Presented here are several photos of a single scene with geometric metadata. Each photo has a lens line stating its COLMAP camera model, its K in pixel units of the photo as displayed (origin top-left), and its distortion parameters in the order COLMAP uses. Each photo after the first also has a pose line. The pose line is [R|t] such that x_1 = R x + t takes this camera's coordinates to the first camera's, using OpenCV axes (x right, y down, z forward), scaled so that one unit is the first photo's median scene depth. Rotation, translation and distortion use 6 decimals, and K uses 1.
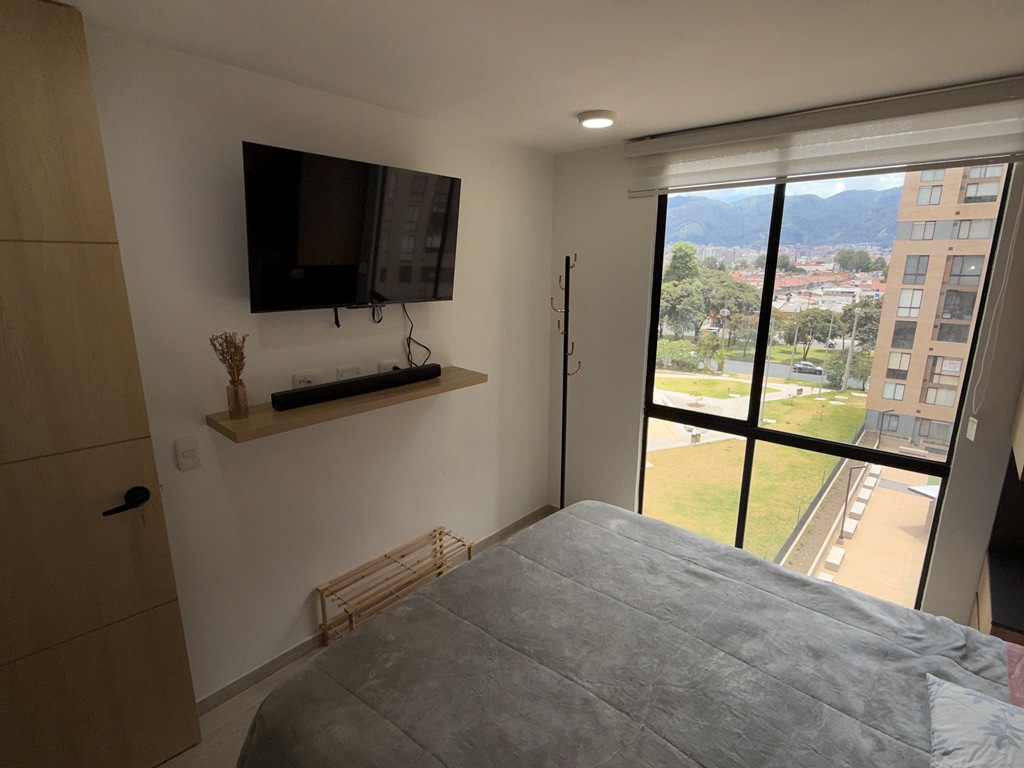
lens RADIAL K [[519.1, 0, 513.7], [0, 519.1, 387.6], [0, 0, 1]] dist [0.000890, 0.000242]
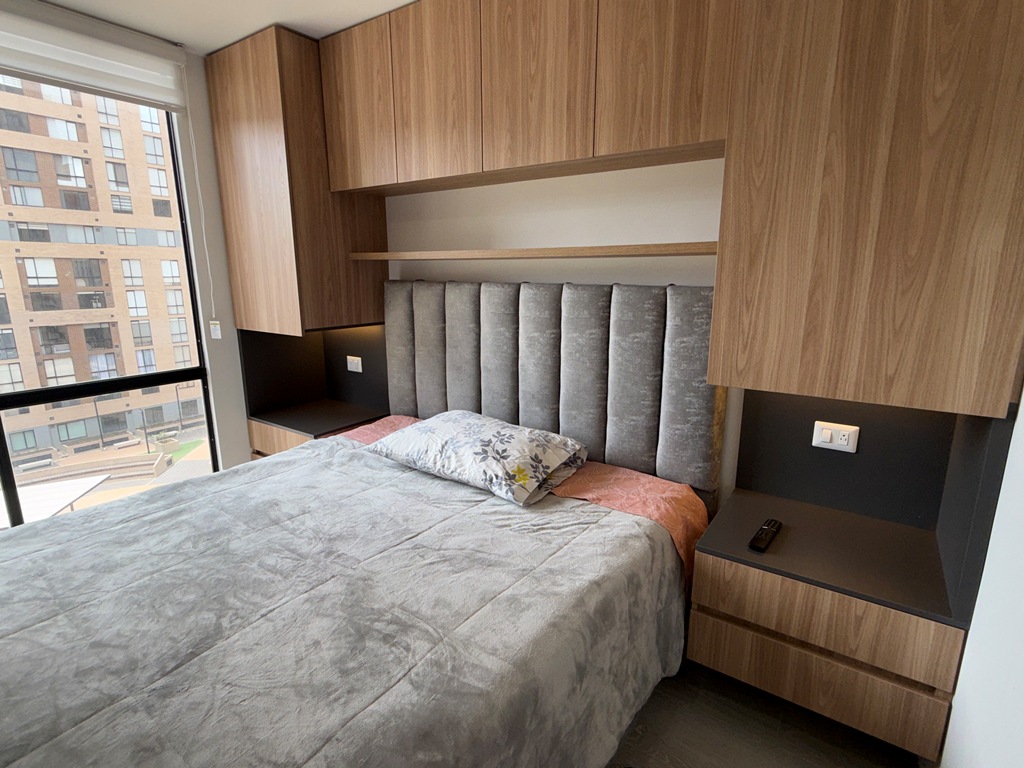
lens RADIAL K [[519.1, 0, 513.7], [0, 519.1, 387.6], [0, 0, 1]] dist [0.000890, 0.000242]
pose [[-0.100068, -0.221271, 0.970065, -0.419229], [0.232228, 0.942837, 0.239016, 0.073134], [-0.967500, 0.249194, -0.042963, 0.361315]]
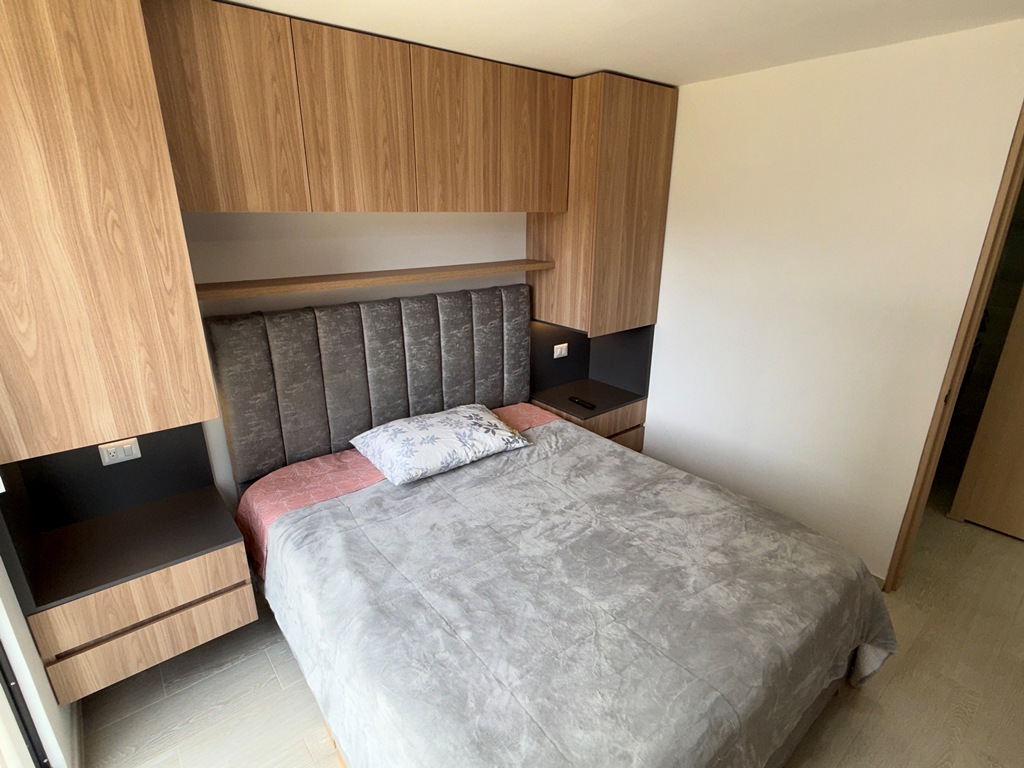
lens RADIAL K [[519.1, 0, 513.7], [0, 519.1, 387.6], [0, 0, 1]] dist [0.000890, 0.000242]
pose [[-0.984469, -0.066080, 0.162647, 0.131570], [0.032347, 0.842321, 0.538005, -0.319363], [-0.172552, 0.534911, -0.827101, 1.264891]]
